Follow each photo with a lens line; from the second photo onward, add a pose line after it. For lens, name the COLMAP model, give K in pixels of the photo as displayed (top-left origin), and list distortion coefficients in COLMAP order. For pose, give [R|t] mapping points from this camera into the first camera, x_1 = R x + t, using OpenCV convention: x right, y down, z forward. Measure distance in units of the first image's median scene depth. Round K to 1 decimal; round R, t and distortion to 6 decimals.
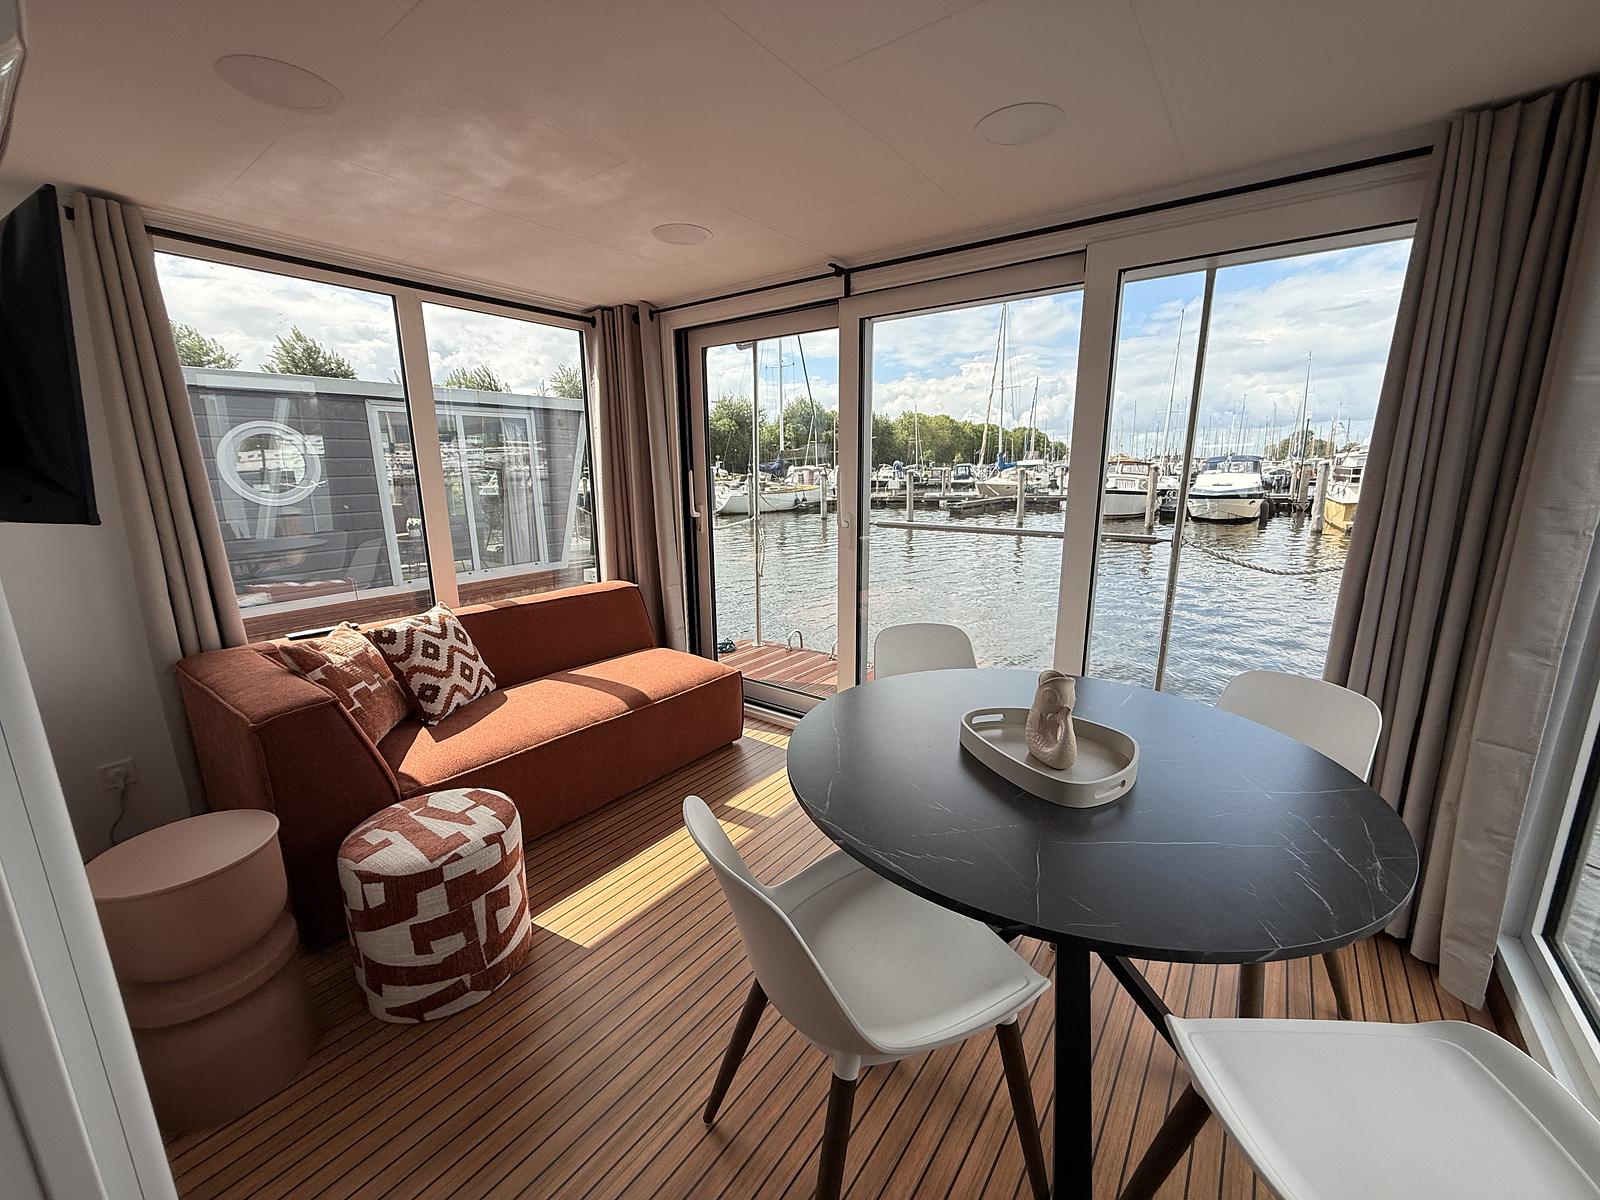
lens RADIAL K [[632.5, 0, 812.7], [0, 632.5, 595.3], [0, 0, 1]] dist [0.003675, -0.000322]
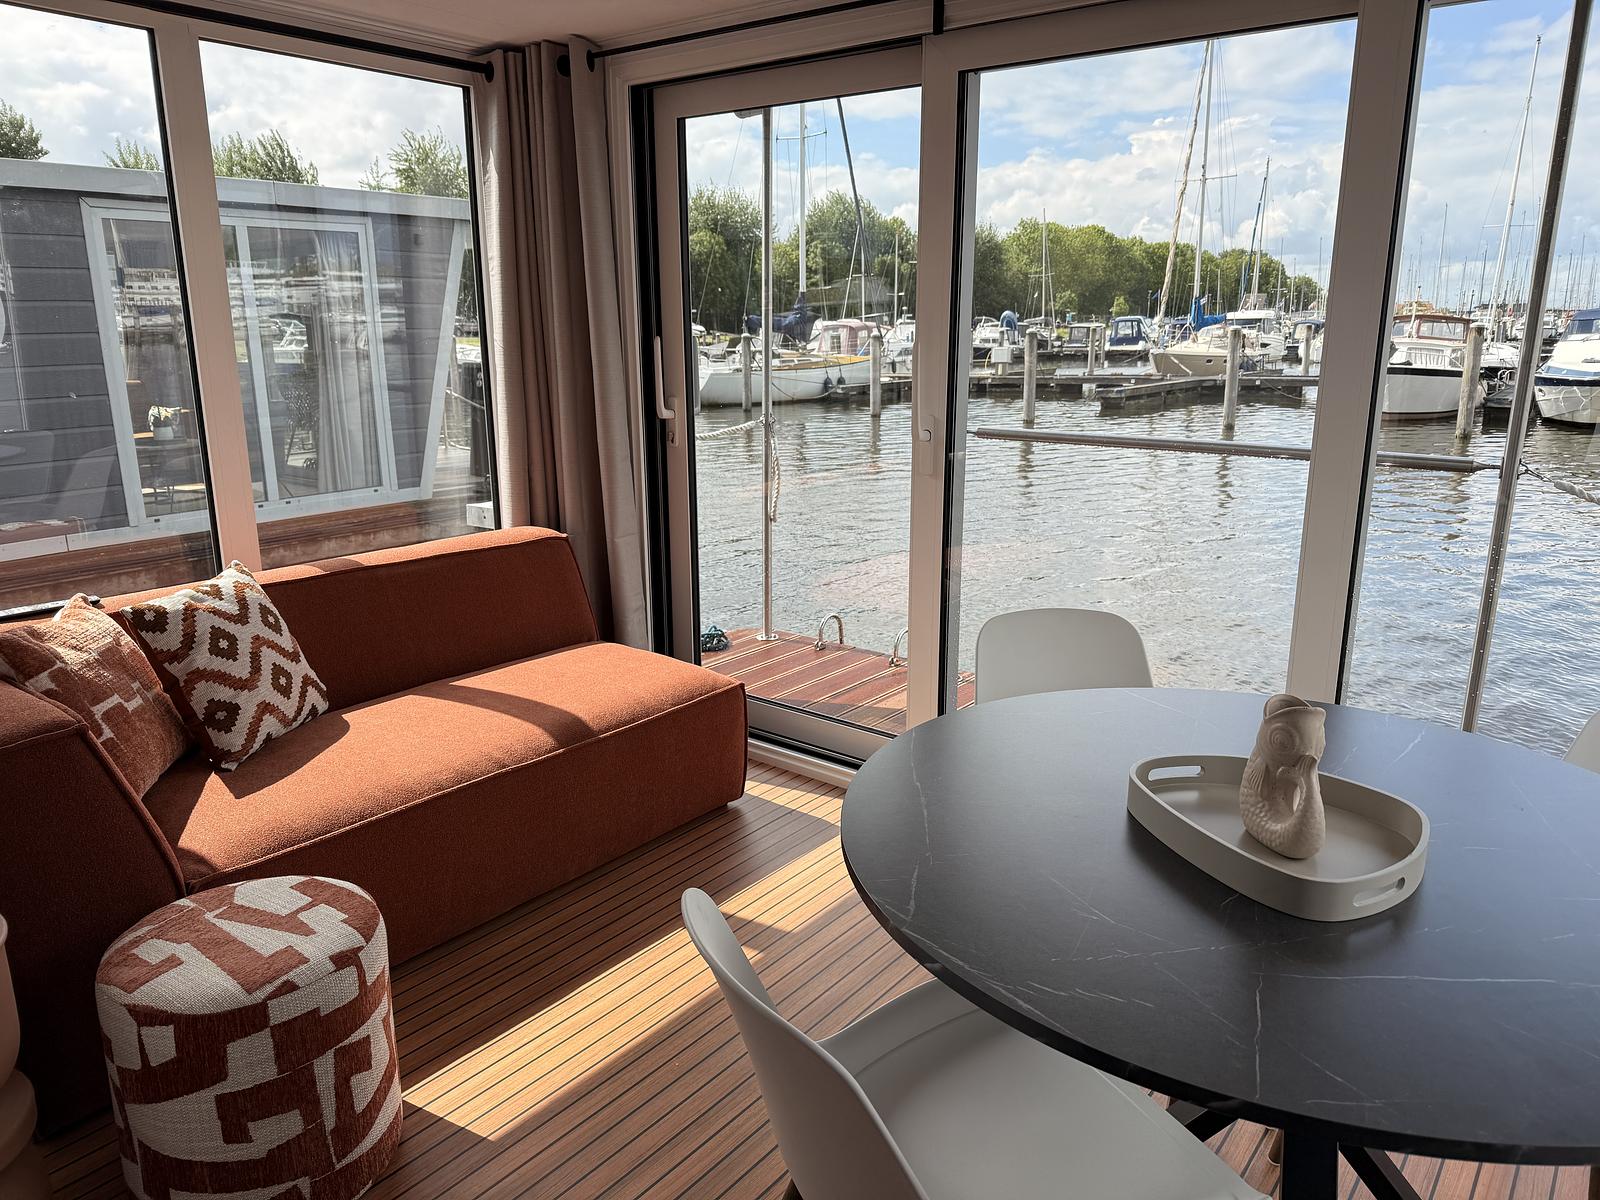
lens RADIAL K [[1120.1, 0, 833.0], [0, 1120.1, 588.2], [0, 0, 1]] dist [0.042845, -0.037916]
pose [[0.999757, 0.012891, -0.017880, -0.012890], [-0.012252, 0.999297, 0.035437, -0.005989], [0.018324, -0.035210, 0.999212, -0.028127]]
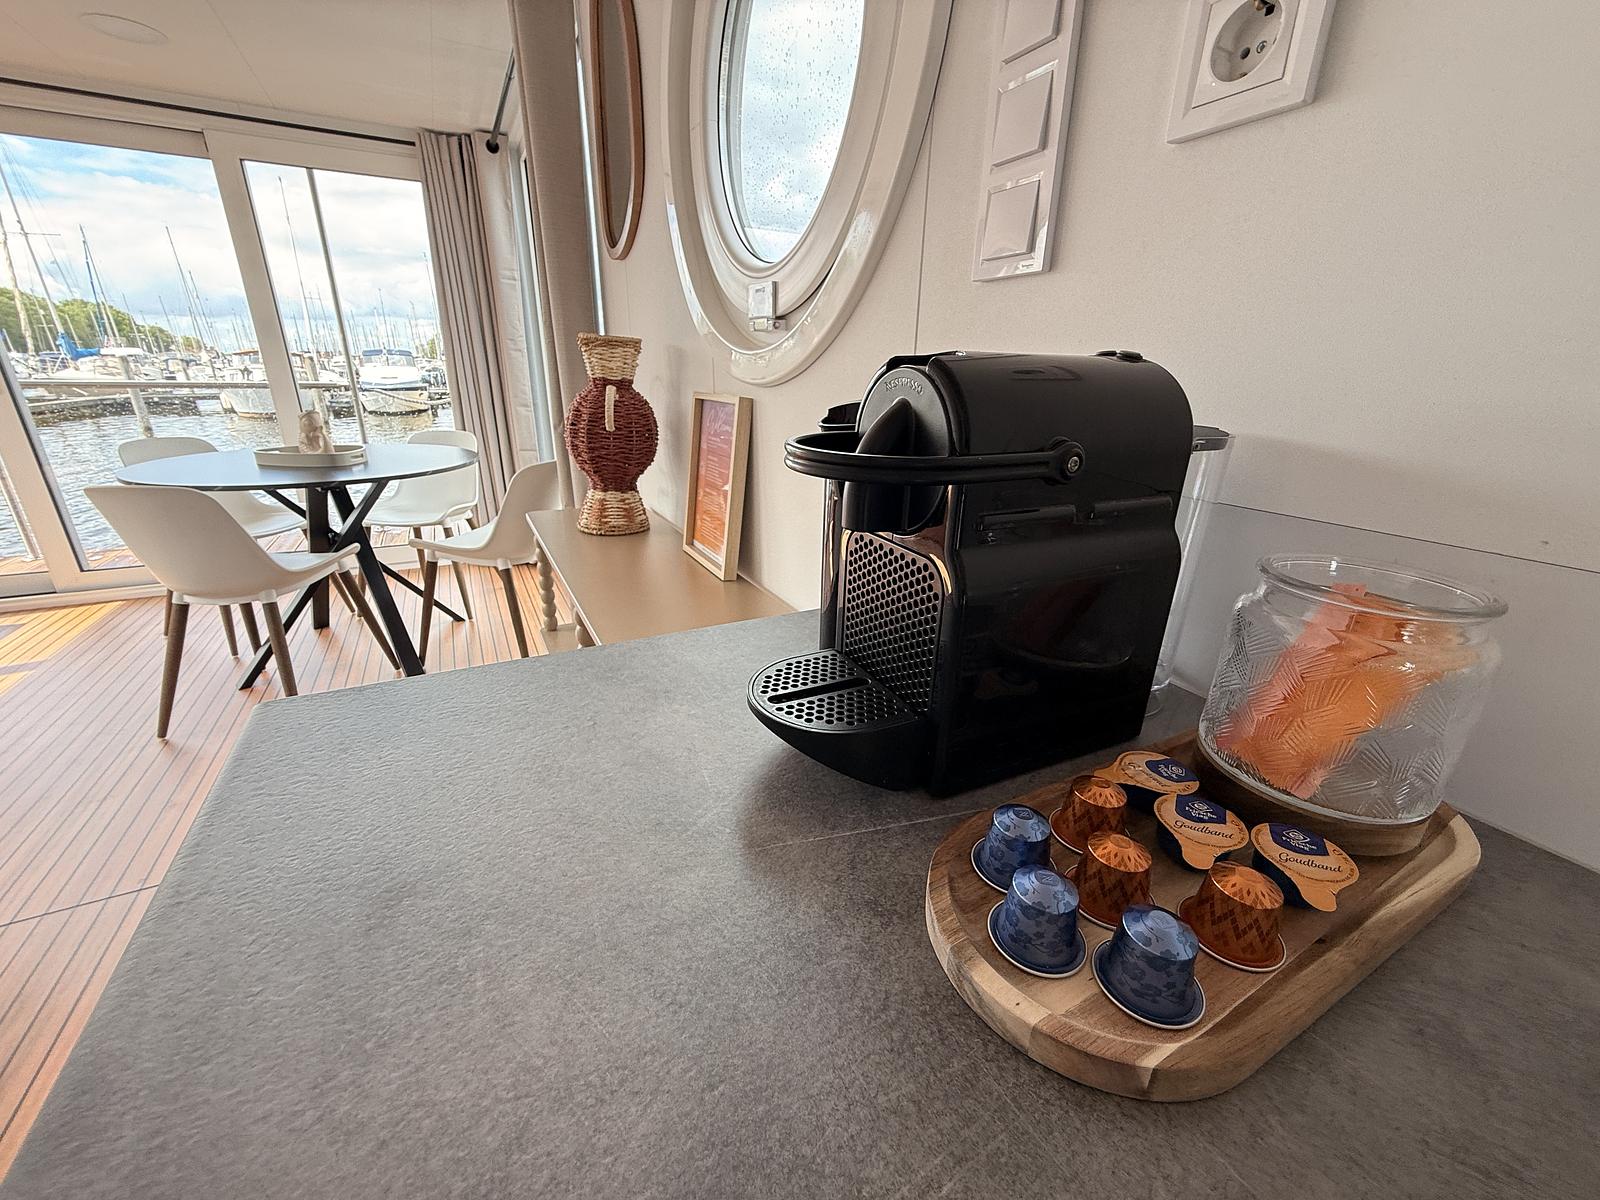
lens RADIAL K [[632.5, 0, 799.6], [0, 632.5, 599.9], [0, 0, 1]] dist [0.003675, -0.000322]
pose [[0.440238, -0.294563, 0.848188, -0.235648], [0.163838, 0.955149, 0.246672, 0.146797], [-0.882807, 0.030371, 0.468754, -0.372710]]
